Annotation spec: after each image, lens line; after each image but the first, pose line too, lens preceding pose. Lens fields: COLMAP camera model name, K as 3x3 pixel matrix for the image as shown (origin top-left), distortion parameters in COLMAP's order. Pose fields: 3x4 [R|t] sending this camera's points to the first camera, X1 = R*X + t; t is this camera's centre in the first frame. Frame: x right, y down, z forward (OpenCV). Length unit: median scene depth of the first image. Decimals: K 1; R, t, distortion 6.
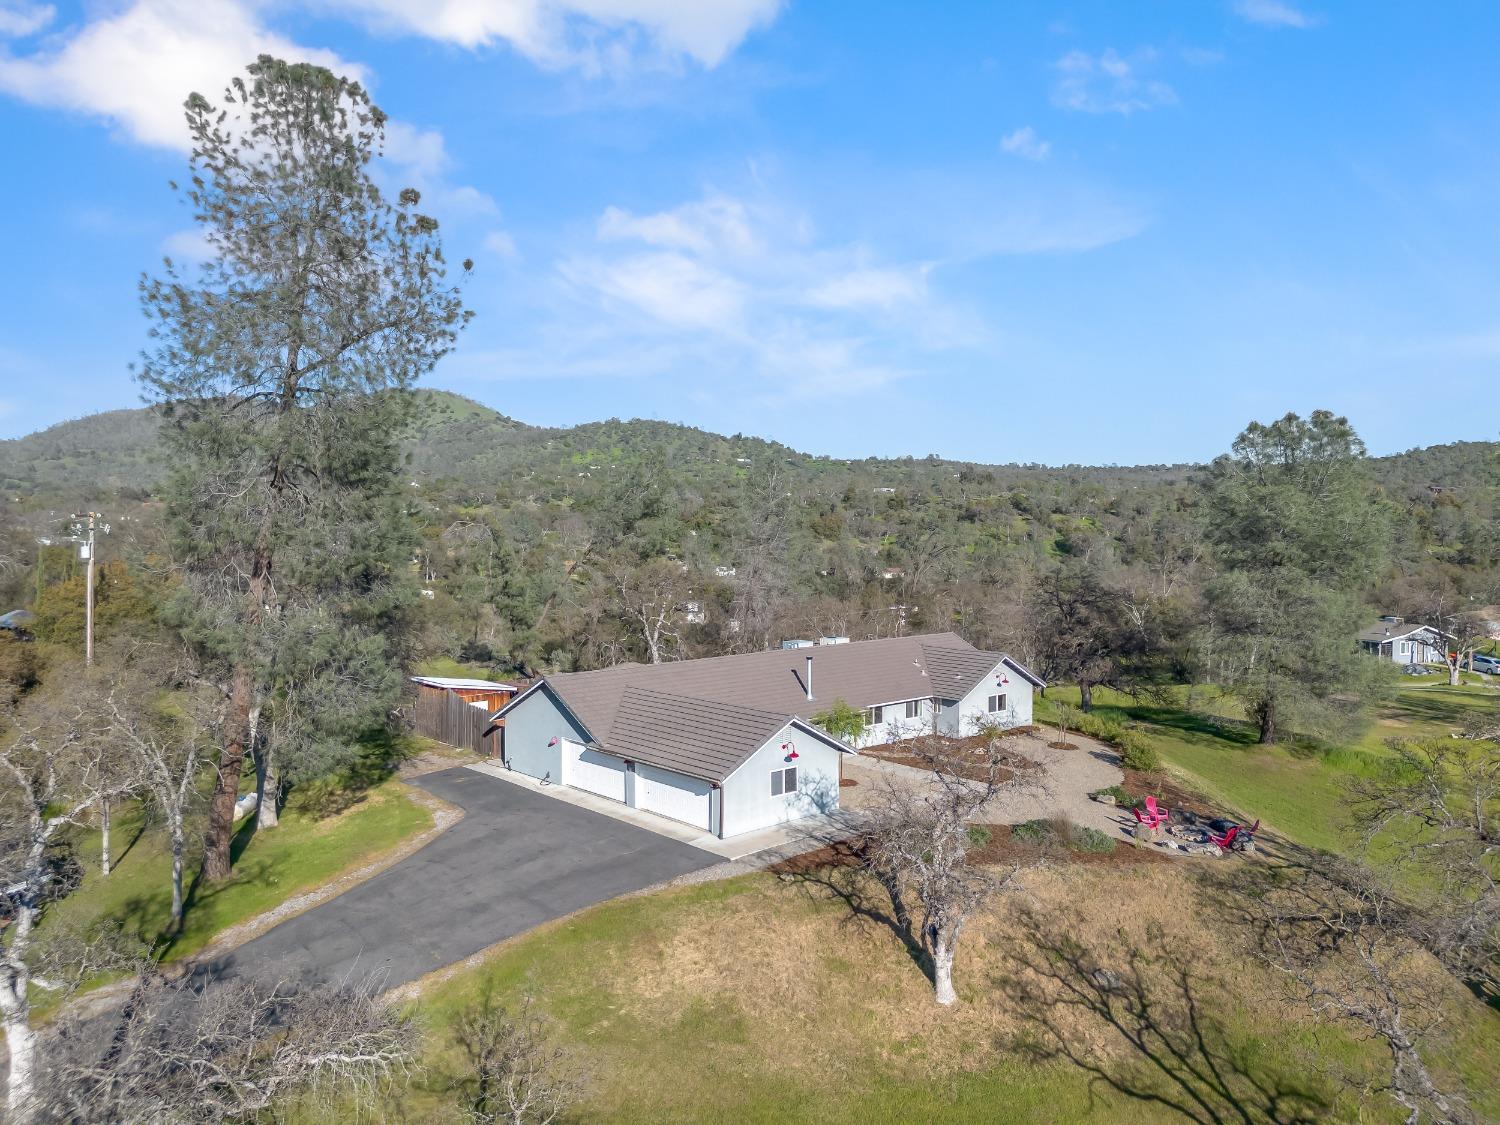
lens RADIAL K [[1061.8, 0, 752.6], [0, 1061.8, 559.5], [0, 0, 1]] dist [0.065315, -0.066689]
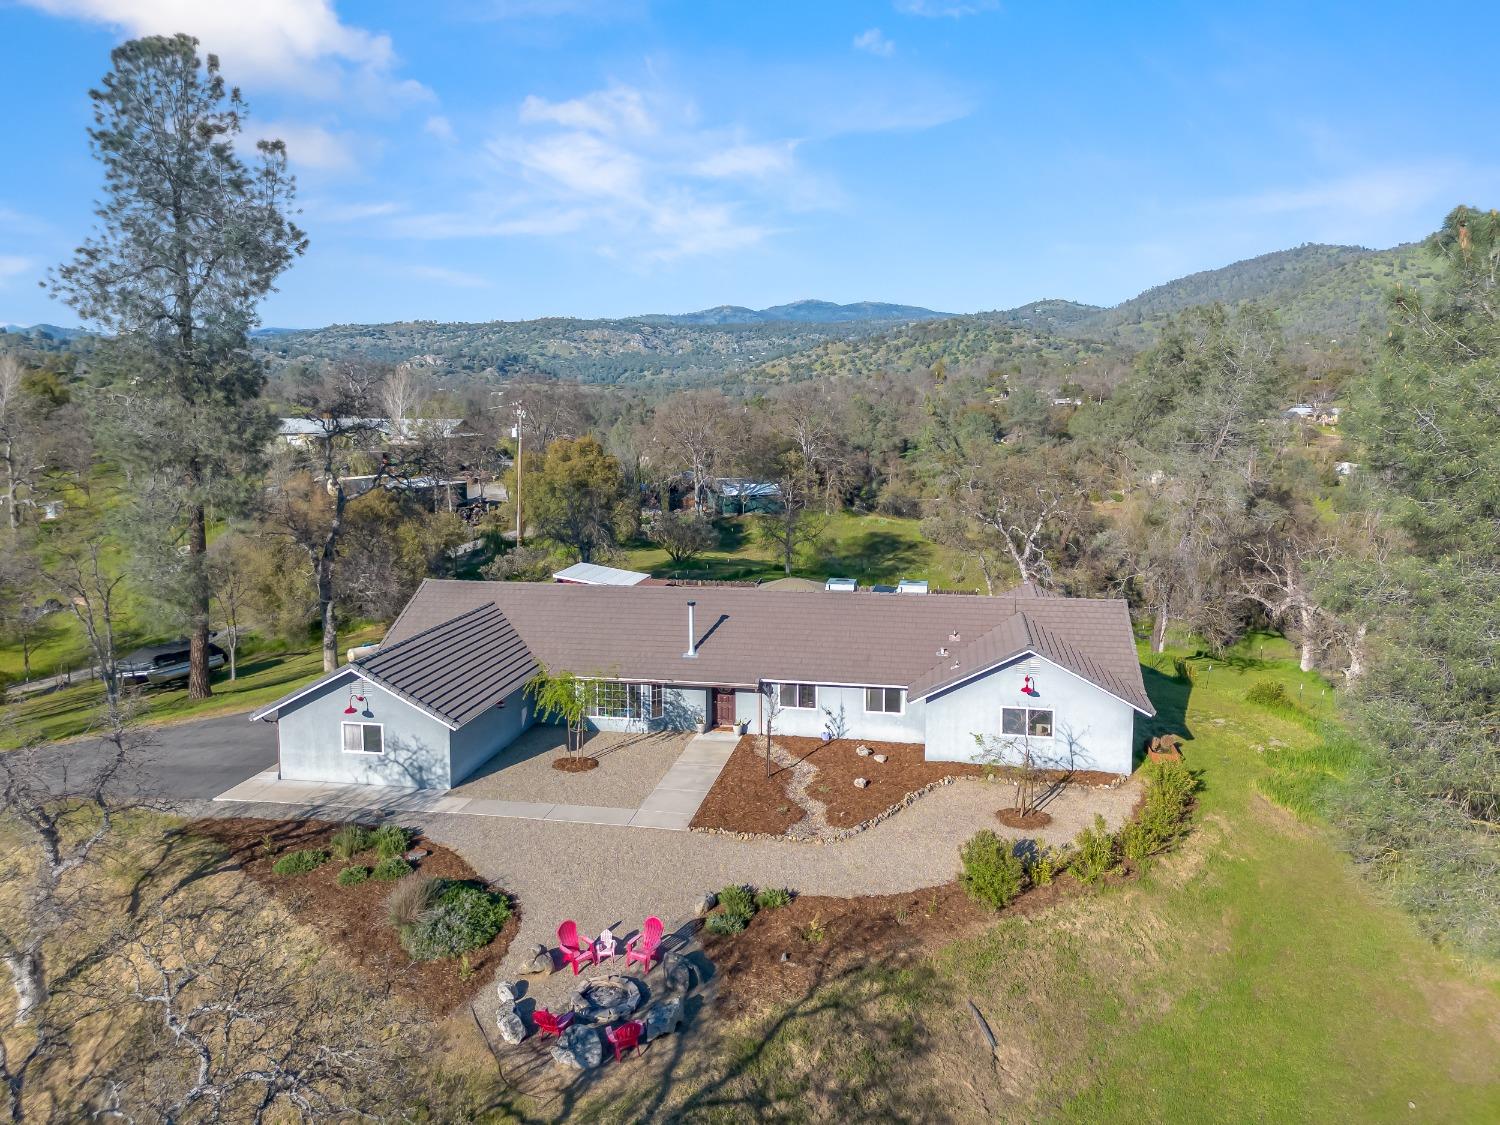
lens RADIAL K [[1083.6, 0, 754.9], [0, 1083.6, 532.5], [0, 0, 1]] dist [0.063824, -0.072220]
pose [[0.602510, 0.100624, -0.791743, 0.736047], [-0.017473, 0.993446, 0.112961, -0.050785], [0.797920, -0.054226, 0.600319, 0.596193]]
